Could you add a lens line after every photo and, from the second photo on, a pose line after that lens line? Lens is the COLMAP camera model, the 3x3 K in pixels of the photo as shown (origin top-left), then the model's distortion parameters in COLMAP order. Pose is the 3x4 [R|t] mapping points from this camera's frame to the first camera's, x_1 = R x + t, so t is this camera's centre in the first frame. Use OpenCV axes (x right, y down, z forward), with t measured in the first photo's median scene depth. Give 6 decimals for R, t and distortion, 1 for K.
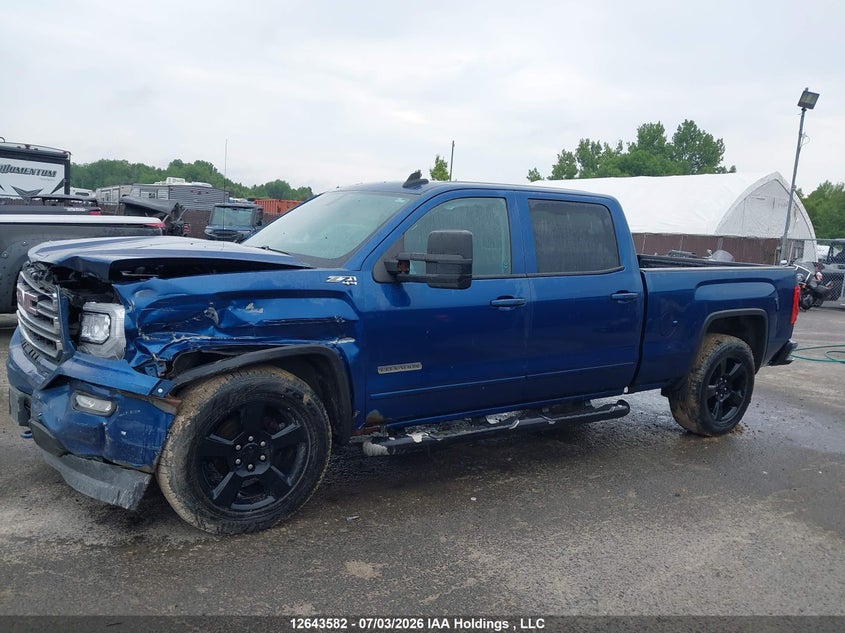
lens RADIAL K [[686.4, 0, 424.9], [0, 686.4, 318.7], [0, 0, 1]] dist [0.038750, -0.064563]
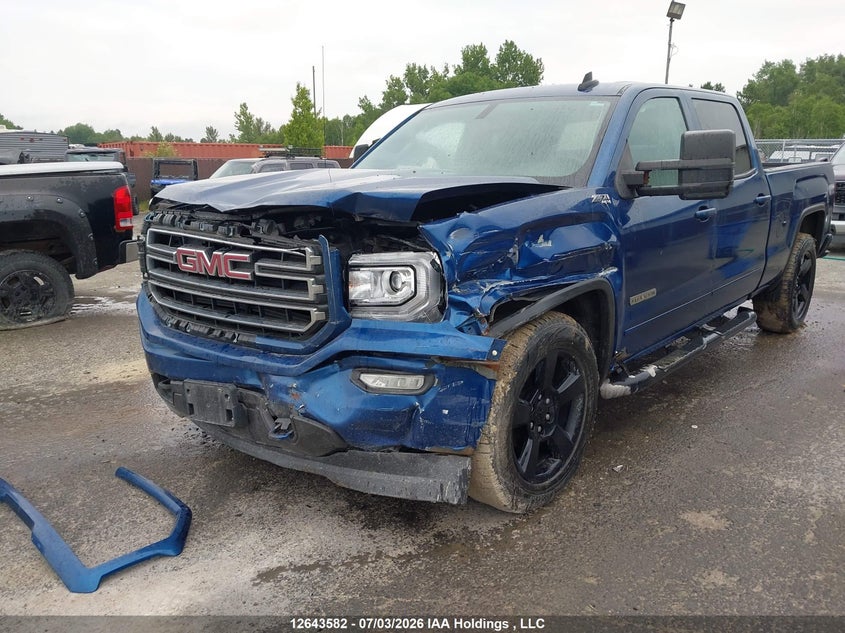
lens RADIAL K [[686.4, 0, 425.0], [0, 686.4, 316.2], [0, 0, 1]] dist [0.038750, -0.064563]
pose [[0.965181, -0.123603, 0.230539, -0.462139], [0.102134, 0.989436, 0.102888, -0.019825], [-0.240820, -0.075759, 0.967608, 0.184365]]
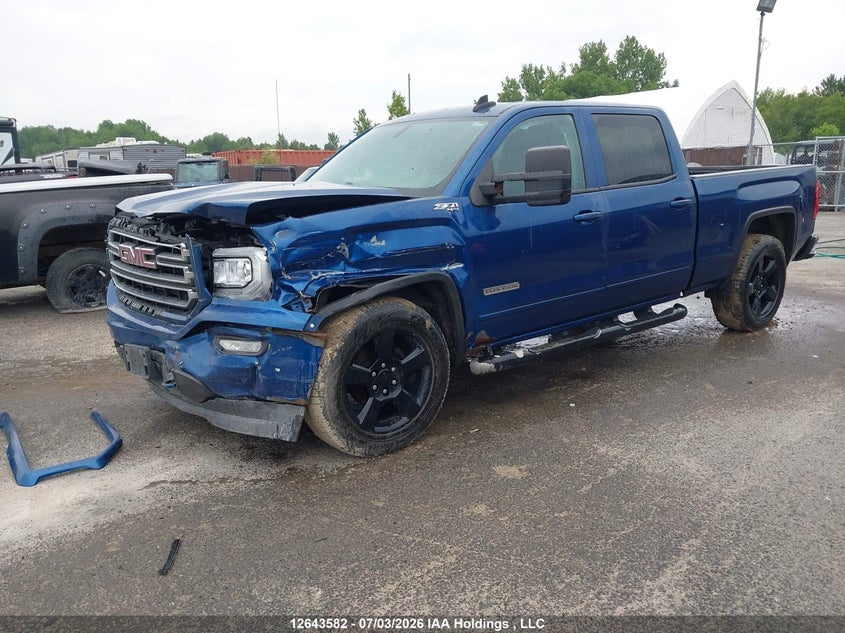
lens RADIAL K [[686.4, 0, 425.7], [0, 686.4, 325.7], [0, 0, 1]] dist [0.038750, -0.064563]
pose [[0.992953, -0.102059, 0.060243, -0.198805], [0.095983, 0.990710, 0.096334, 0.015530], [-0.069515, -0.089873, 0.993524, -0.030312]]
